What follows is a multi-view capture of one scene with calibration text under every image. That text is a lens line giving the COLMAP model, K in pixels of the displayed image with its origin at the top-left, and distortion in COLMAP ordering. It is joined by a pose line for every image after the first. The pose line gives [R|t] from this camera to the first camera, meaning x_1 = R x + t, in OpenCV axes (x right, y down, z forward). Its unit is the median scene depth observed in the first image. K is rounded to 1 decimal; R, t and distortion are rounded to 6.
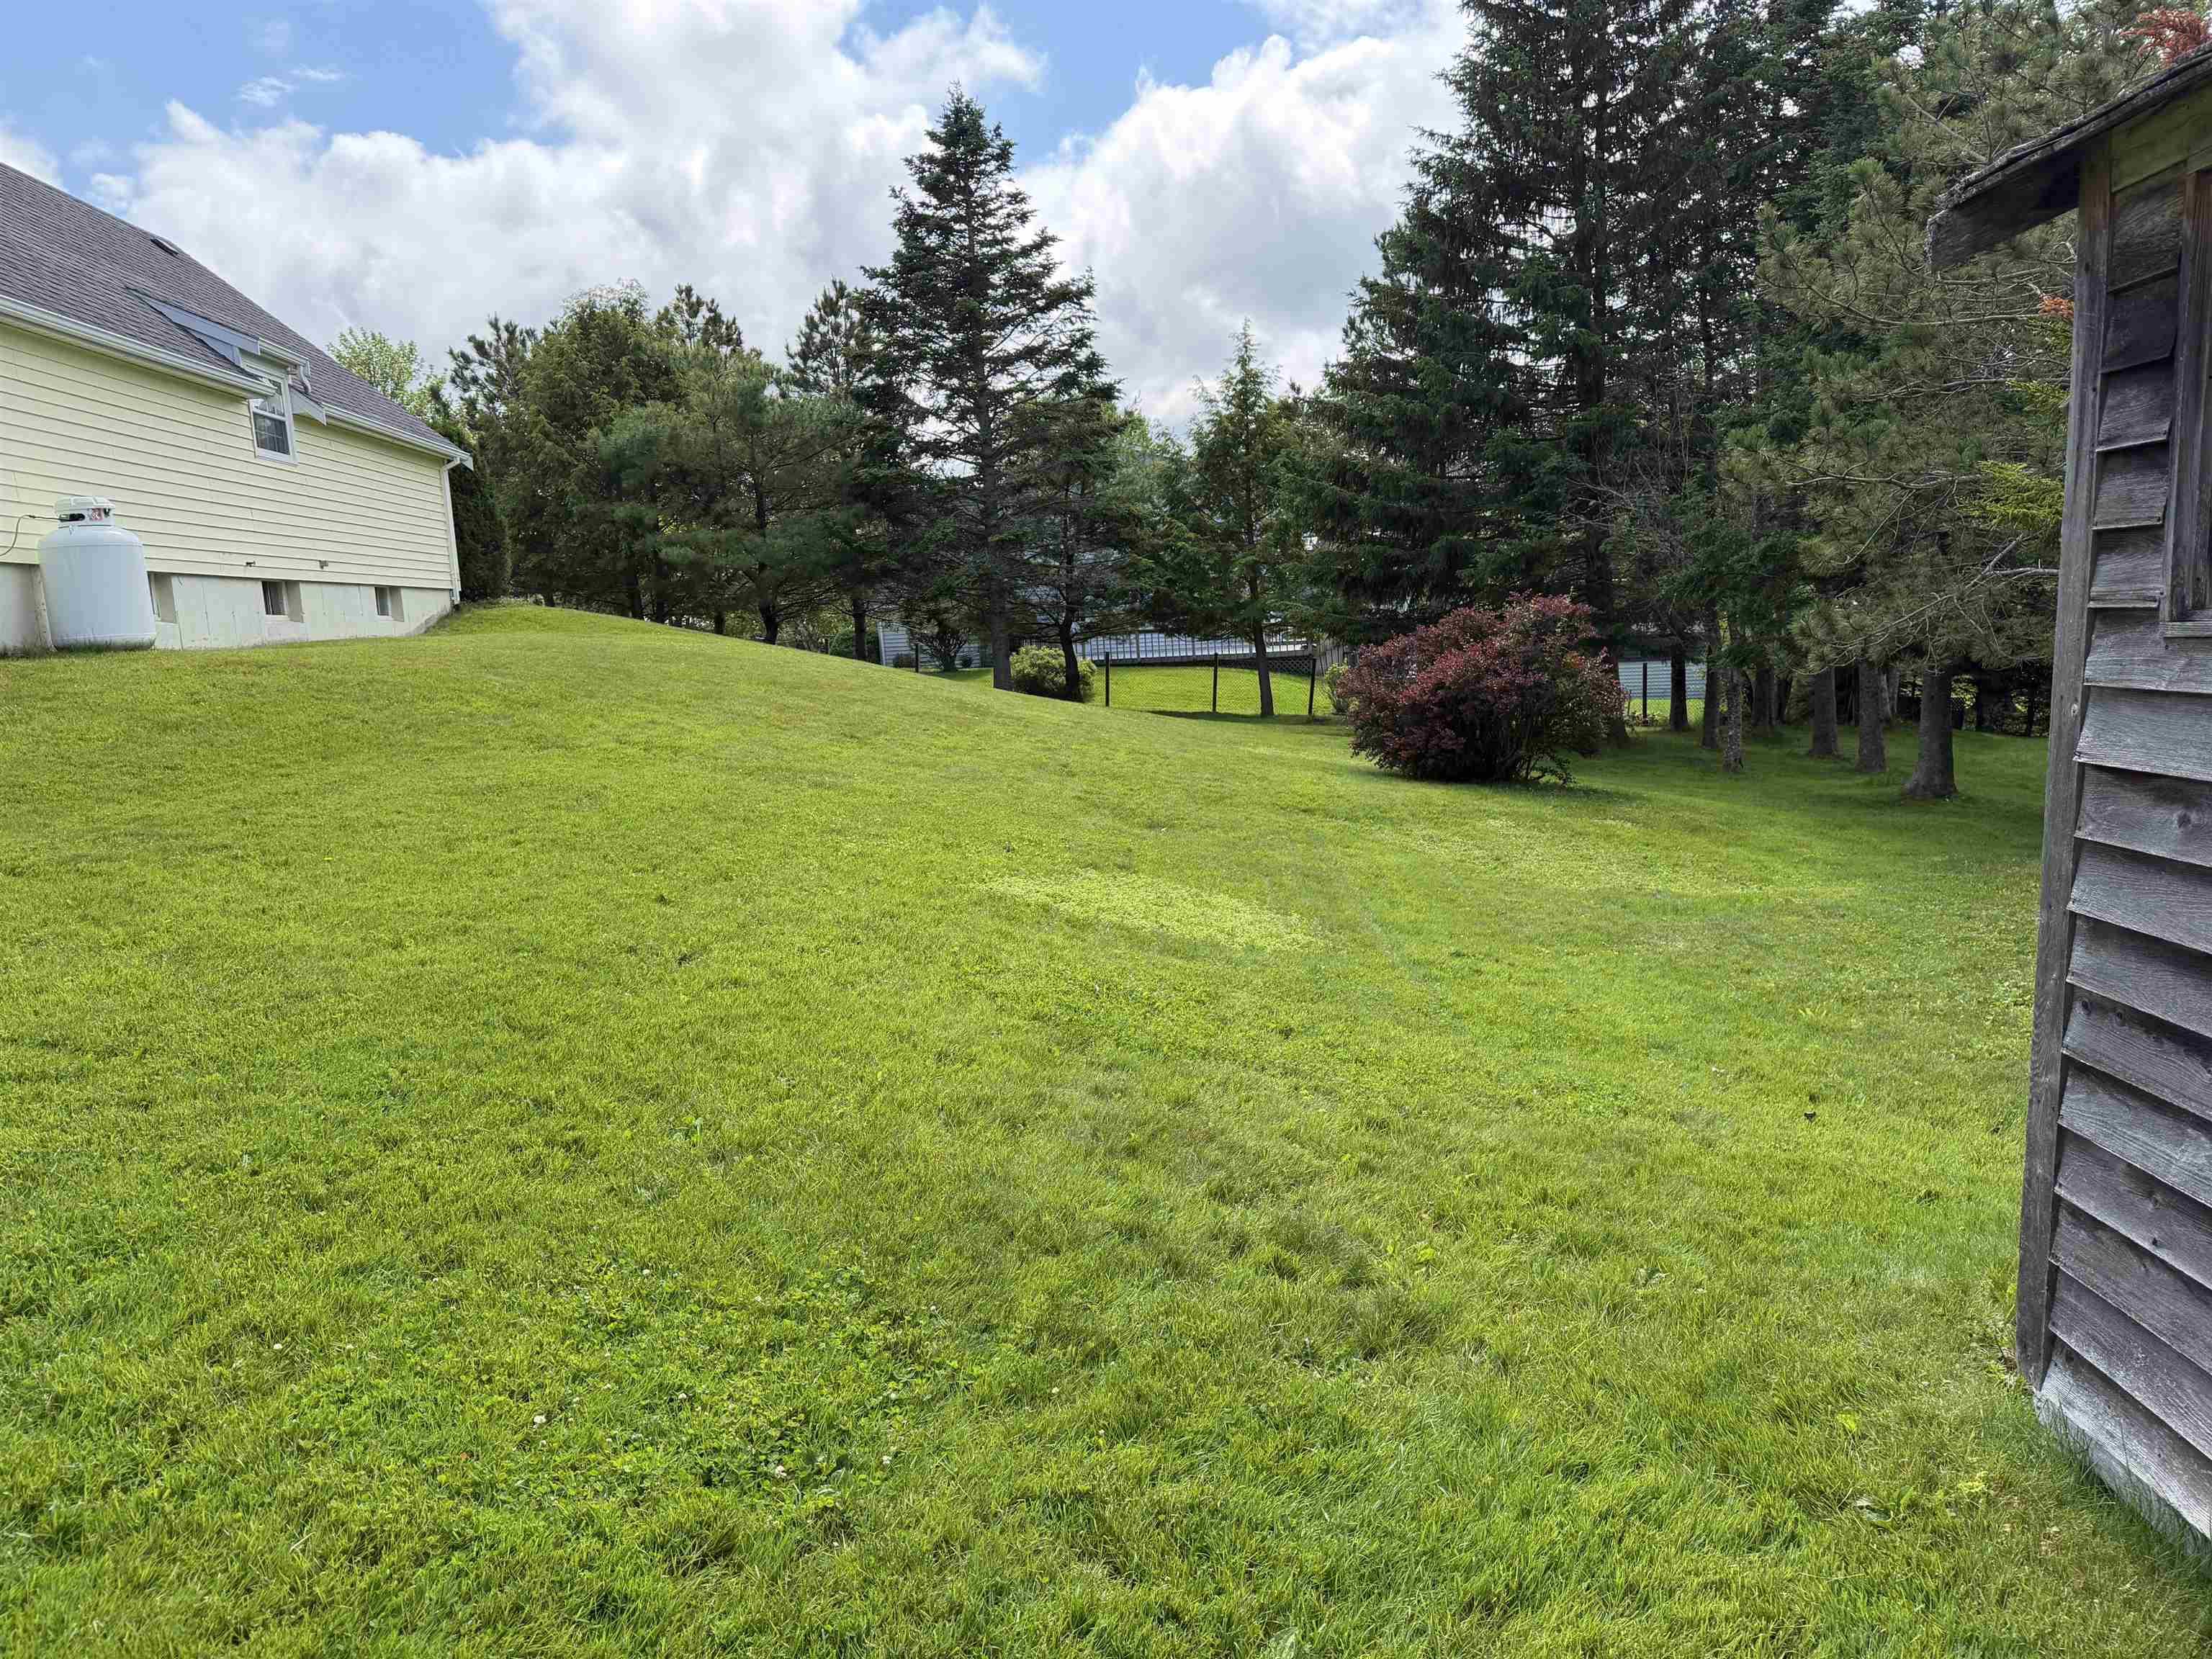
lens RADIAL K [[1551.0, 0, 1106.0], [0, 1551.0, 829.5], [0, 0, 1]] dist [0.001664, -0.007217]
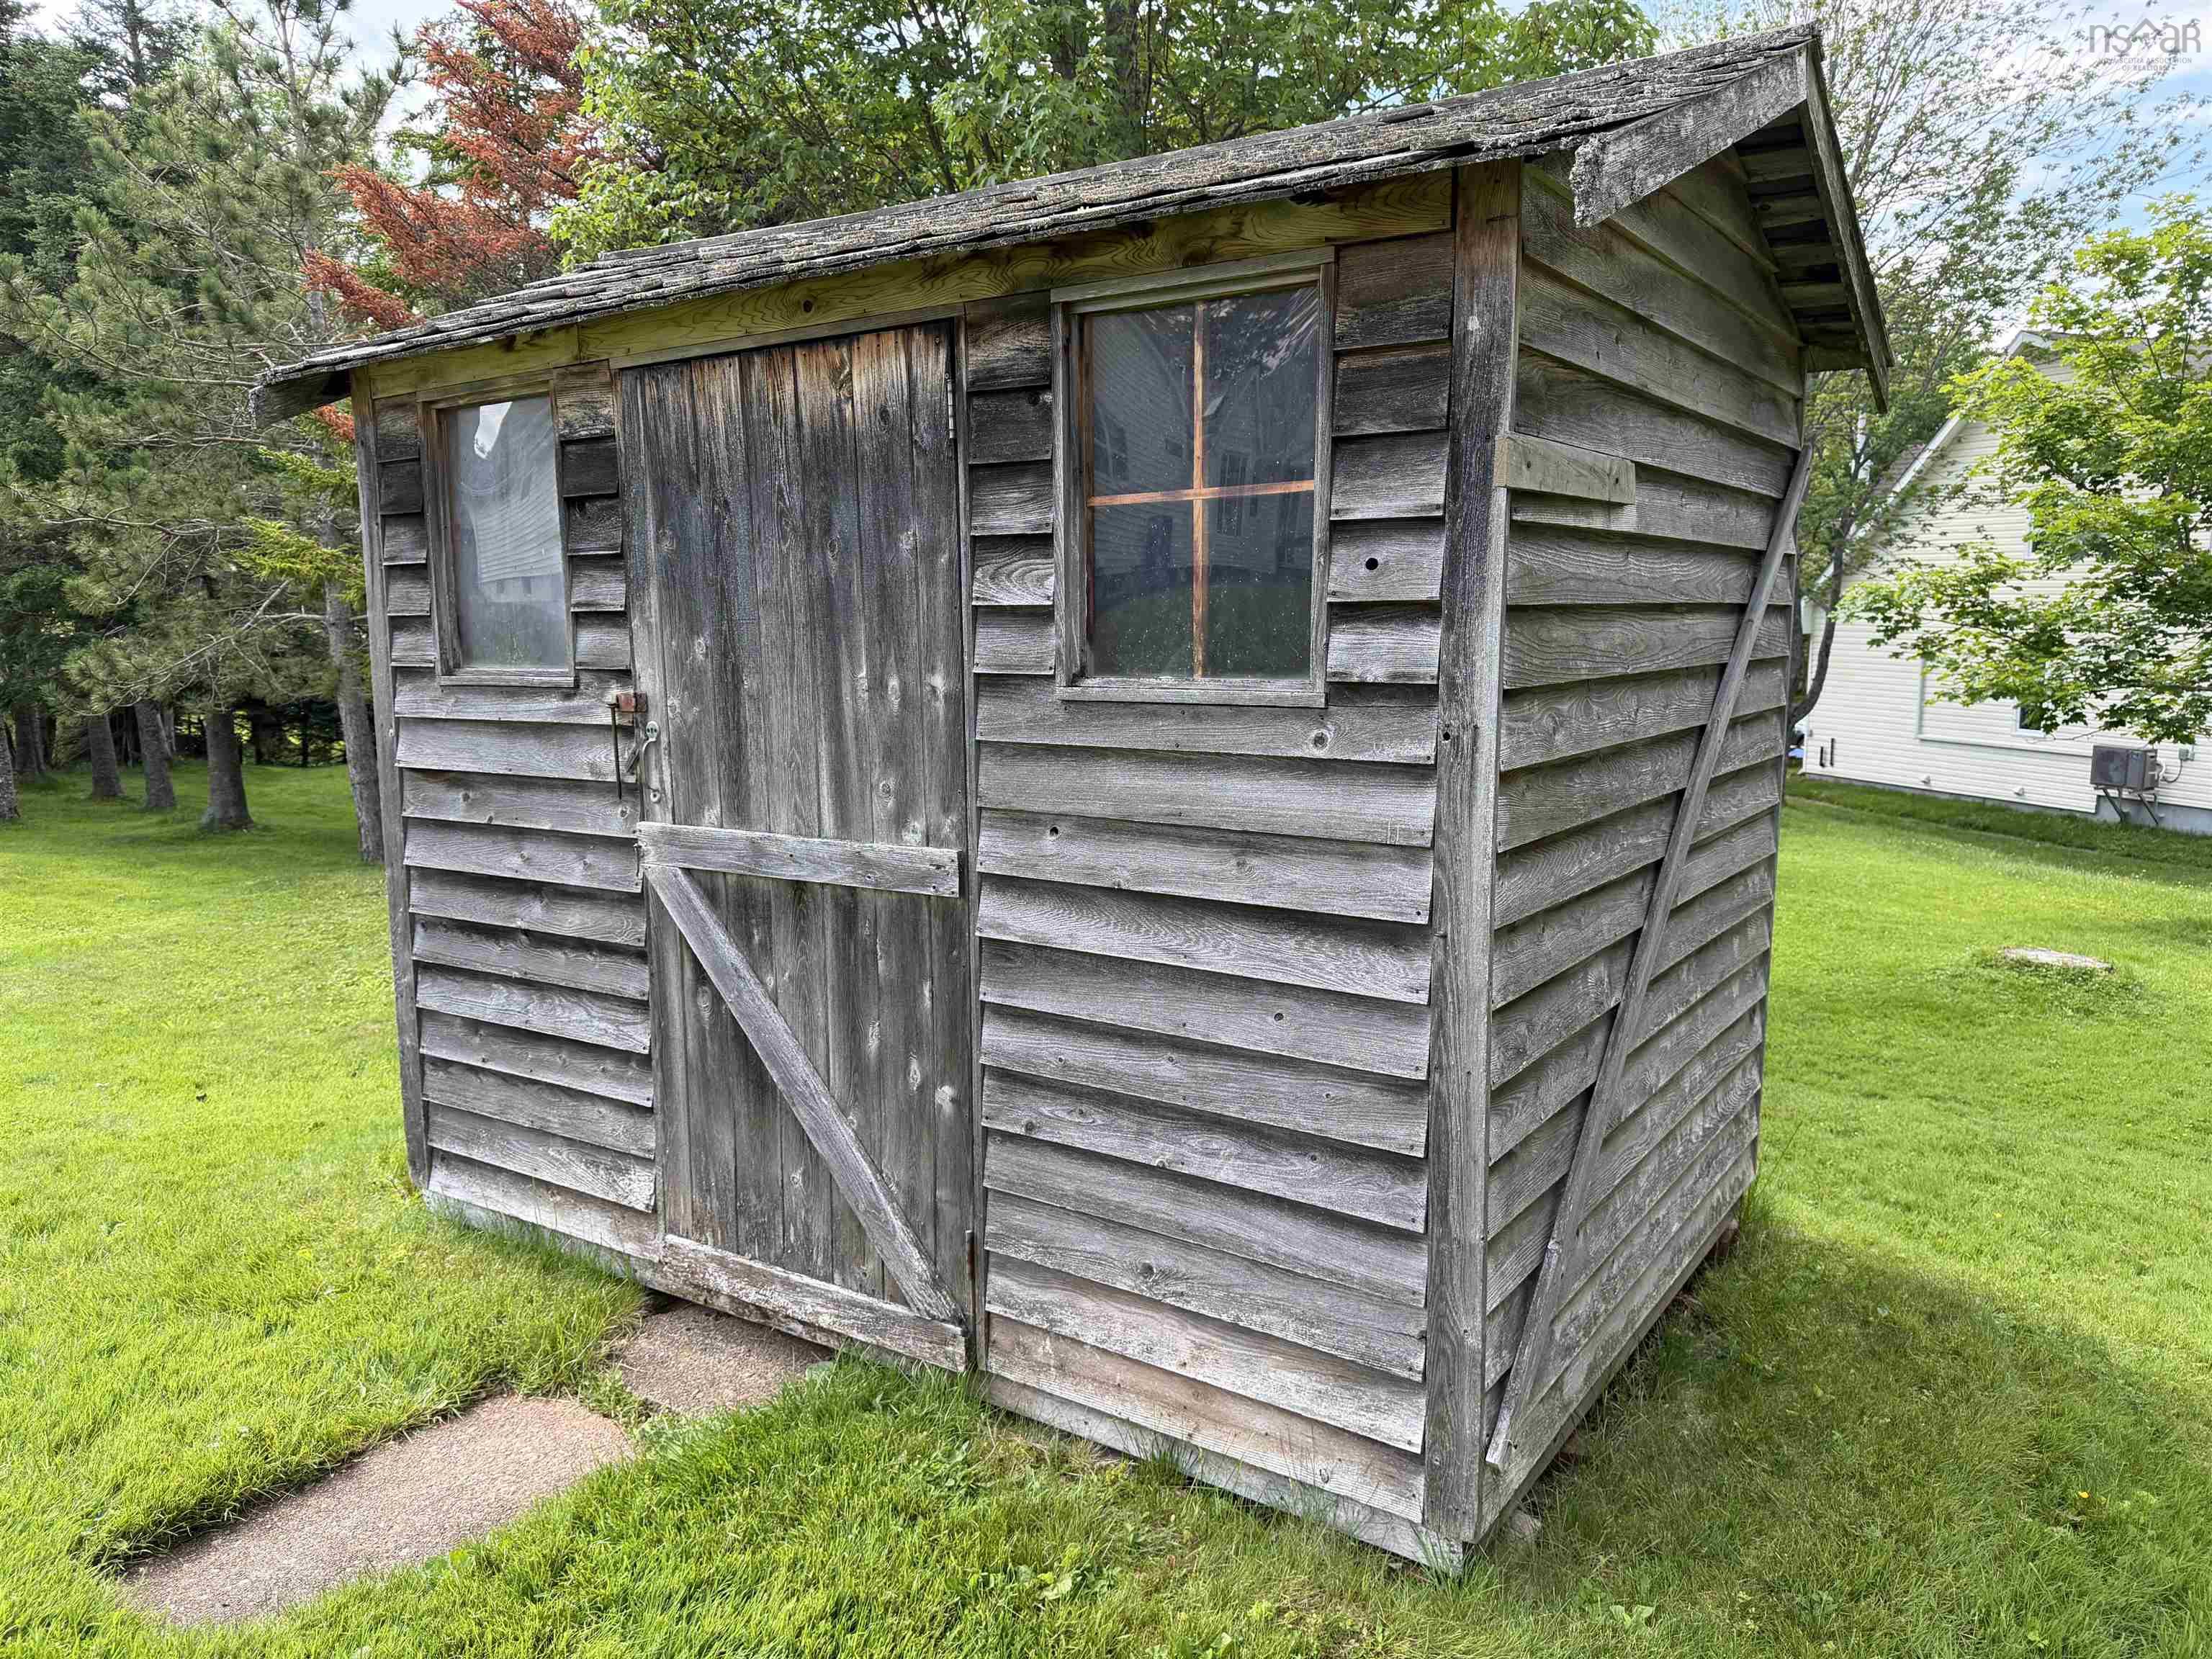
lens RADIAL K [[1551.0, 0, 1106.0], [0, 1551.0, 829.5], [0, 0, 1]] dist [0.001664, -0.007217]
pose [[0.525644, -0.093075, 0.845598, -0.116622], [0.112426, 0.992879, 0.039399, 0.013802], [-0.843243, 0.074357, 0.532365, -0.151998]]
